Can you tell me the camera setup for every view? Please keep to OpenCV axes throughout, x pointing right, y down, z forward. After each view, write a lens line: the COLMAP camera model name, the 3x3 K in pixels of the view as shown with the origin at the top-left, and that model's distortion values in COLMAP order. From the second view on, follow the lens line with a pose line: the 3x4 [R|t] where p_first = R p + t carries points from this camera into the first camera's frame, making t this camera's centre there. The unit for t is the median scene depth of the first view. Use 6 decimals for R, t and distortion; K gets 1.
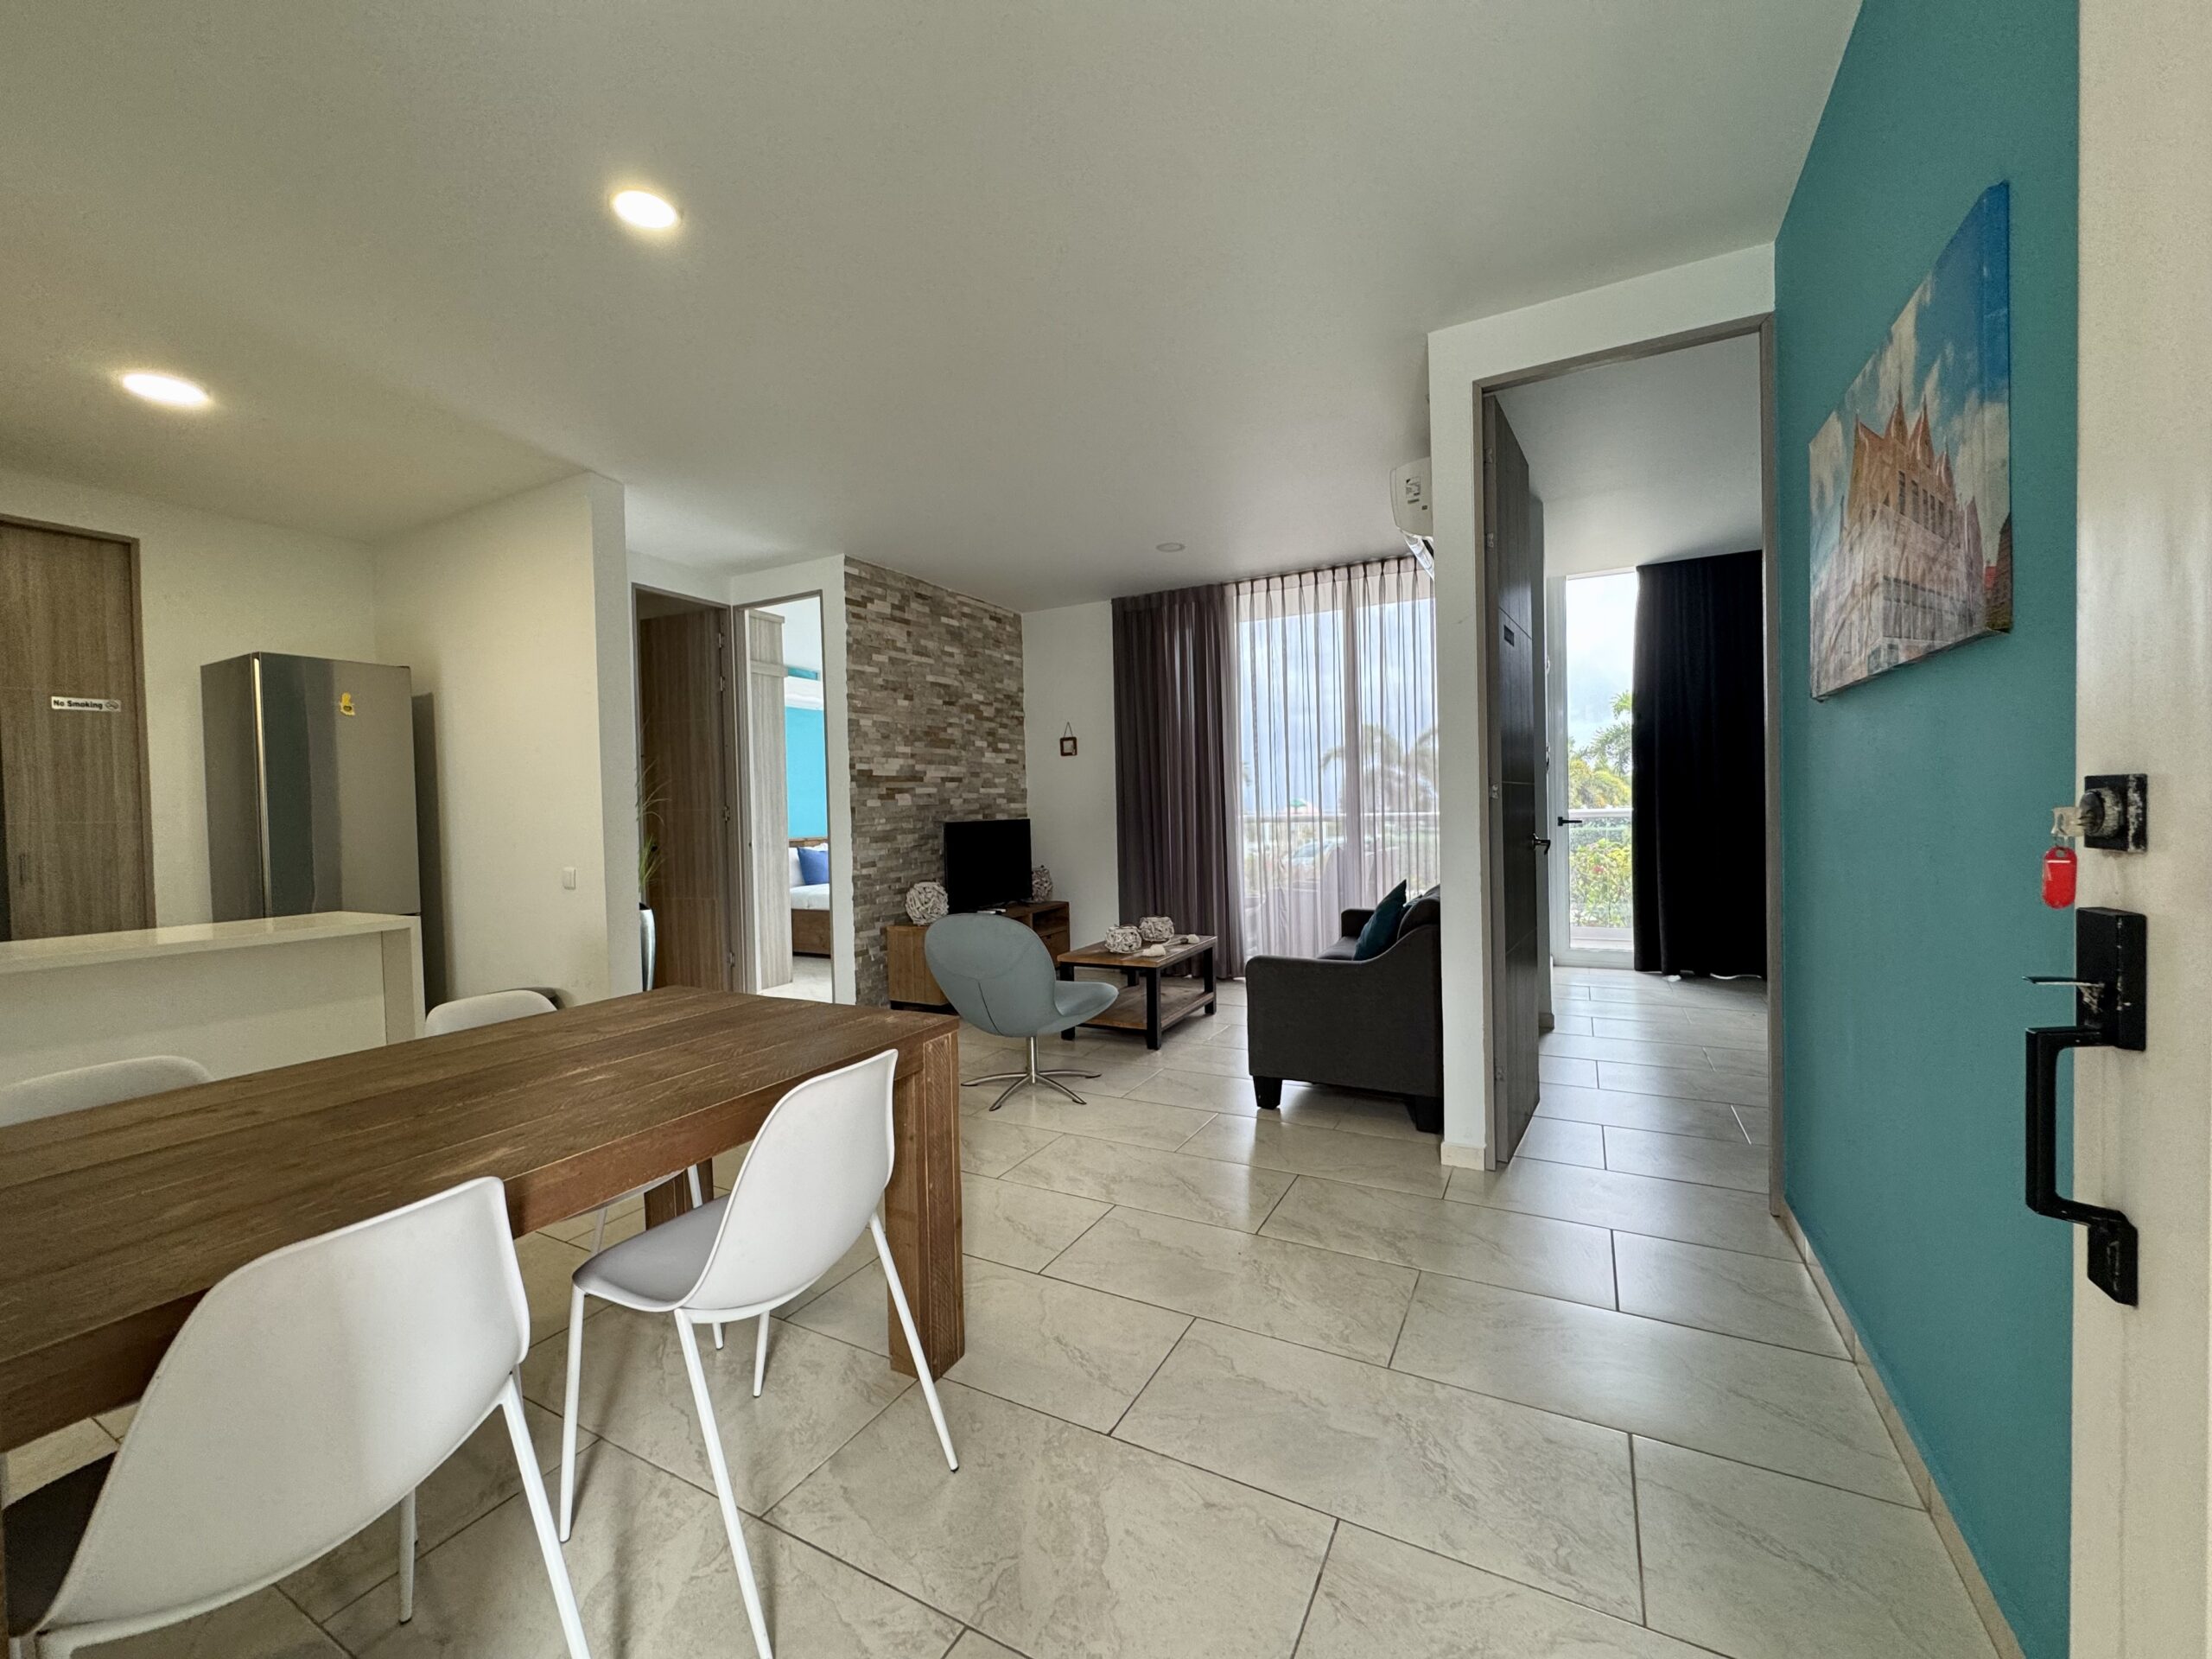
lens RADIAL K [[888.0, 0, 1099.5], [0, 888.0, 828.1], [0, 0, 1]] dist [-0.003325, 0.000351]
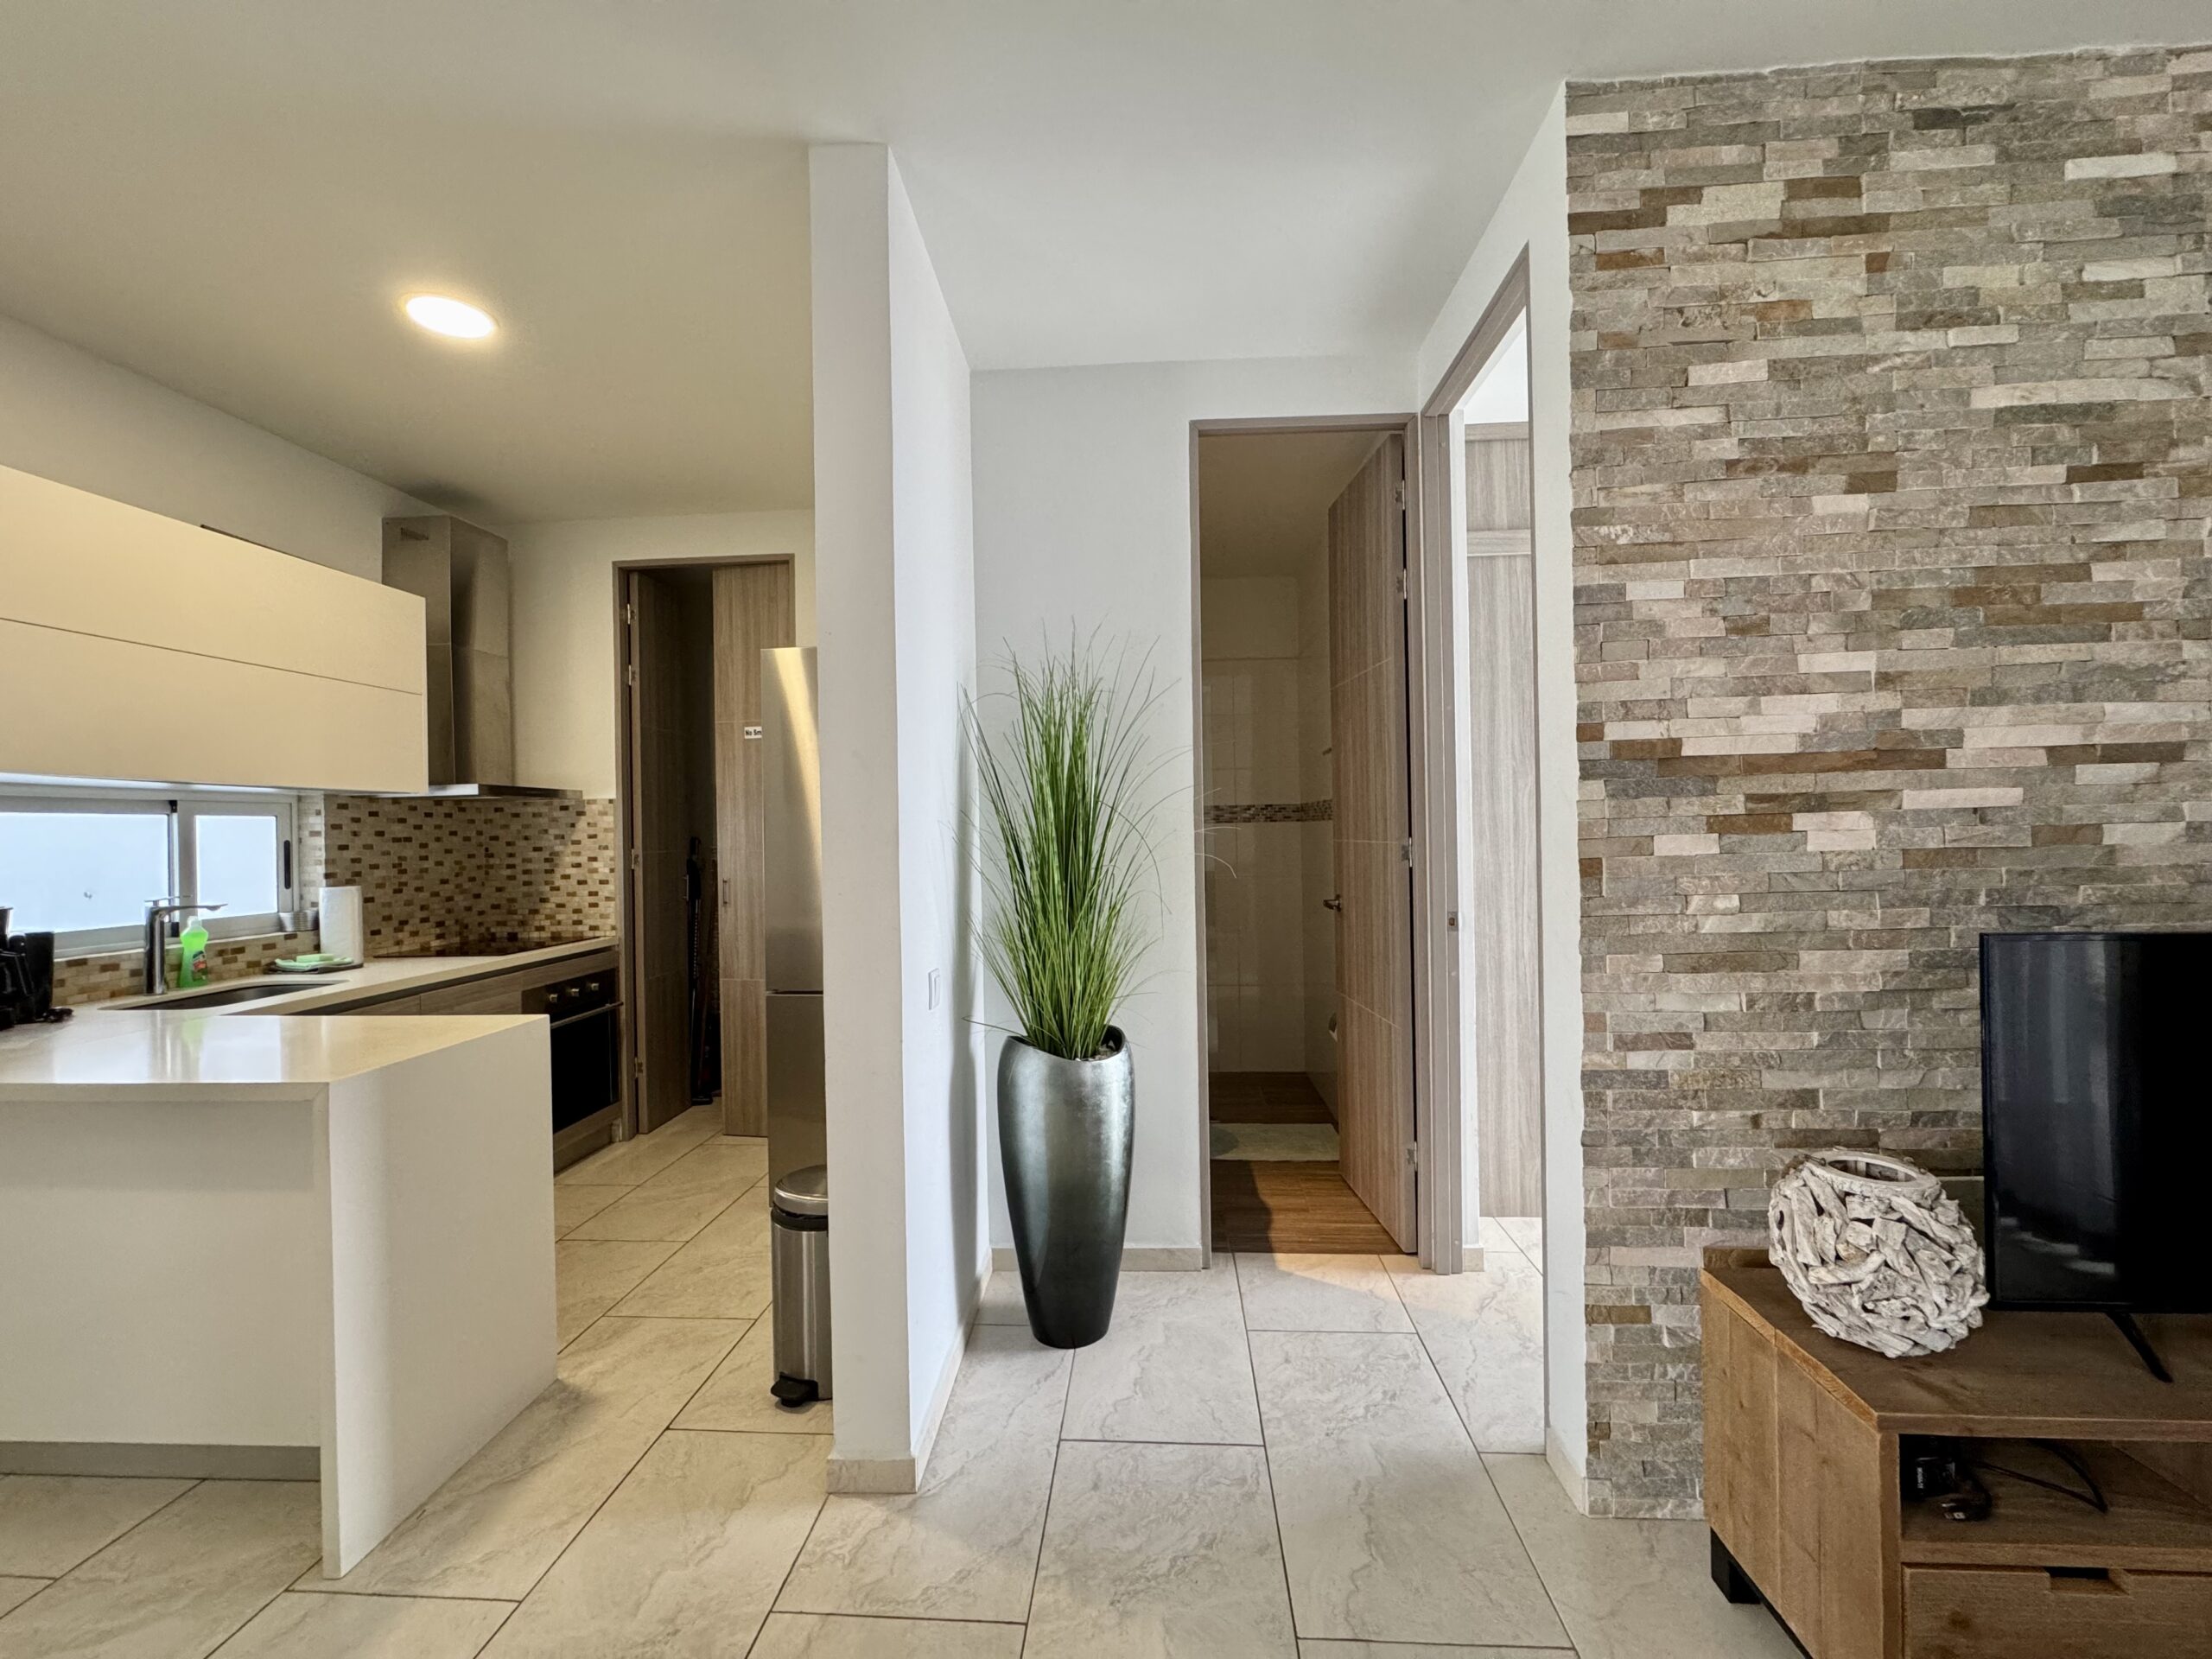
lens RADIAL K [[888.0, 0, 1106.3], [0, 888.0, 822.0], [0, 0, 1]] dist [-0.003325, 0.000351]
pose [[0.418630, 0.016952, -0.907999, -0.054606], [-0.010306, 0.999850, 0.013915, -0.037419], [0.908098, 0.003532, 0.418742, 0.661912]]
